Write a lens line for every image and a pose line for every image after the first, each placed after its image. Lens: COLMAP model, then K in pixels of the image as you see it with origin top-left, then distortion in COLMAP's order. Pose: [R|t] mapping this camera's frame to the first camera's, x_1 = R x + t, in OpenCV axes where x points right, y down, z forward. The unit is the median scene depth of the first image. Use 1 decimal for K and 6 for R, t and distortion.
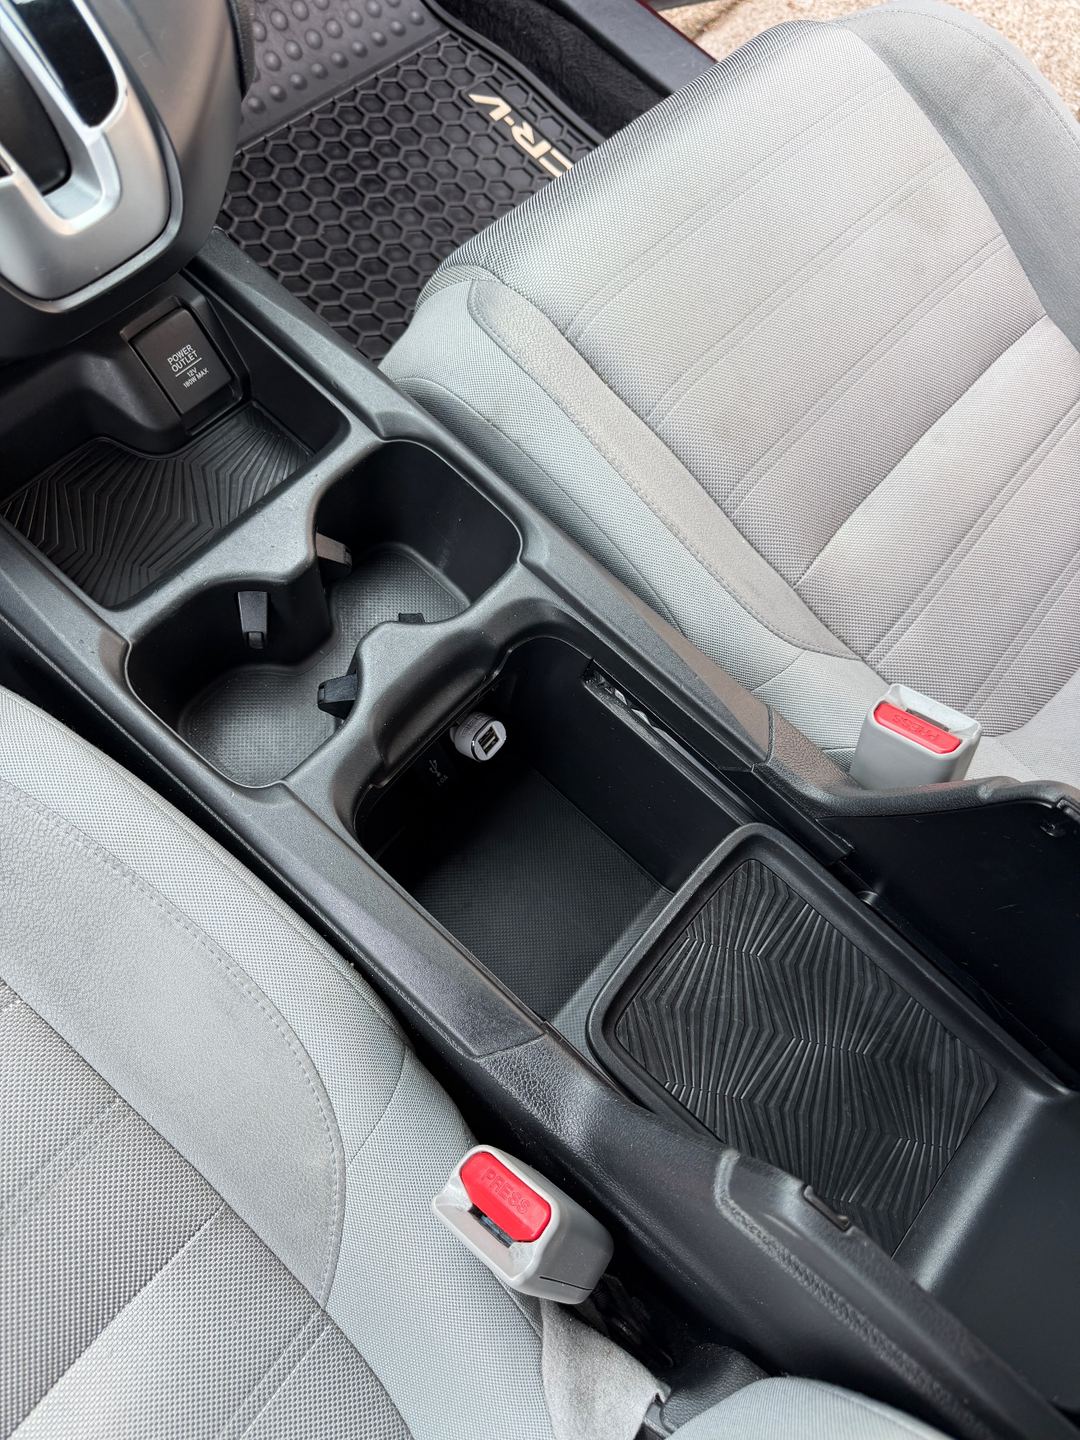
lens RADIAL K [[1025.2, 0, 540.0], [0, 1025.2, 720.0], [0, 0, 1]] dist [-0.002196, -0.004621]
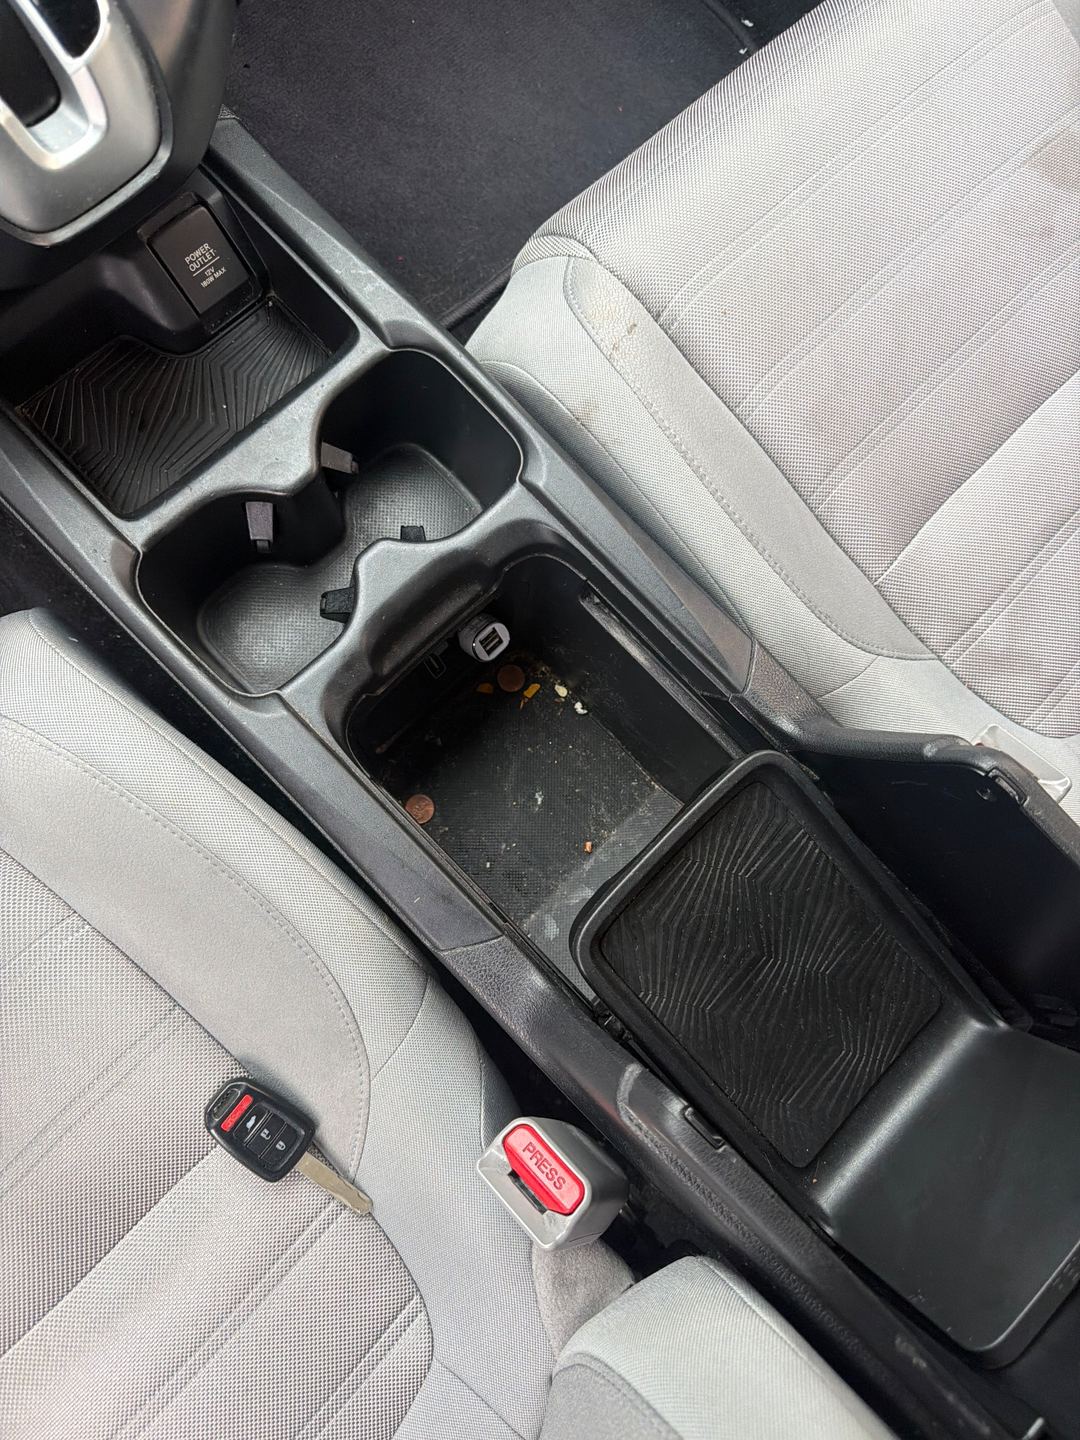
lens RADIAL K [[1025.2, 0, 540.0], [0, 1025.2, 720.0], [0, 0, 1]] dist [-0.002196, -0.004621]
pose [[0.995237, 0.062302, -0.074979, 0.094065], [-0.050090, 0.986650, 0.154961, -0.080324], [0.083632, -0.150468, 0.985071, -0.037464]]
